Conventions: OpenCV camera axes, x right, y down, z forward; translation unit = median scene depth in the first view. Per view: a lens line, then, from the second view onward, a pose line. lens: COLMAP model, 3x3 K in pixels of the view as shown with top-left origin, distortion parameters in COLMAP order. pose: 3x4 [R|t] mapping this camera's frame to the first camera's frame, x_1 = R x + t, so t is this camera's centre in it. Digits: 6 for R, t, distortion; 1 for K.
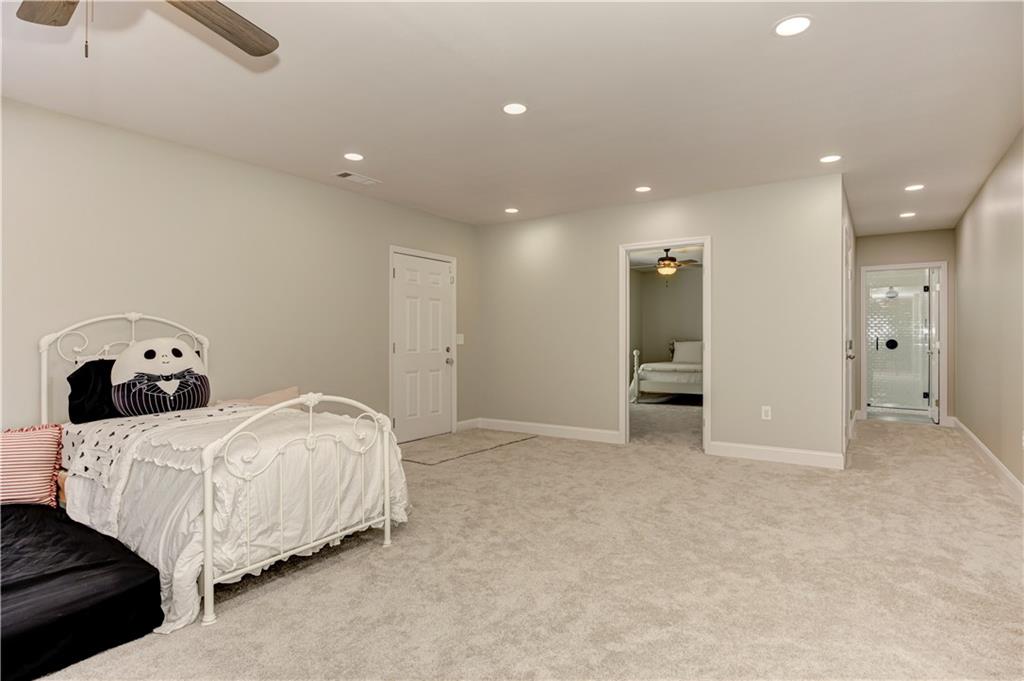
lens RADIAL K [[558.5, 0, 511.8], [0, 558.5, 339.0], [0, 0, 1]] dist [0.000436, 0.000005]
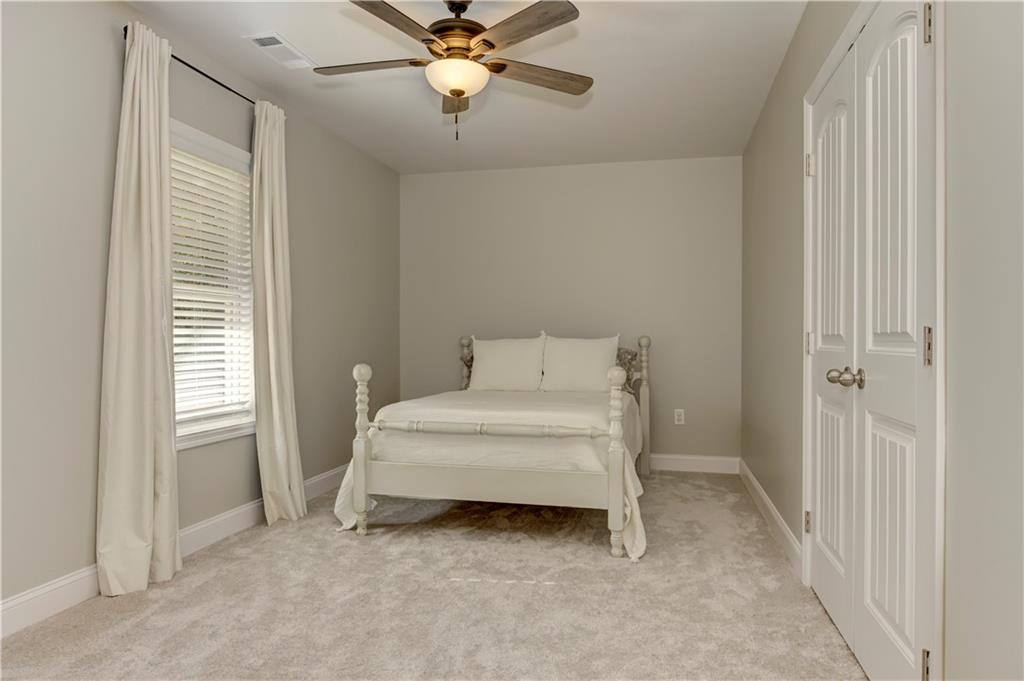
lens RADIAL K [[631.3, 0, 511.8], [0, 631.3, 340.7], [0, 0, 1]] dist [-0.000420, -0.000028]
pose [[0.935248, 0.002570, 0.353985, 0.176271], [-0.006223, 0.999938, 0.009181, 0.002452], [-0.353940, -0.010790, 0.935206, 0.637595]]
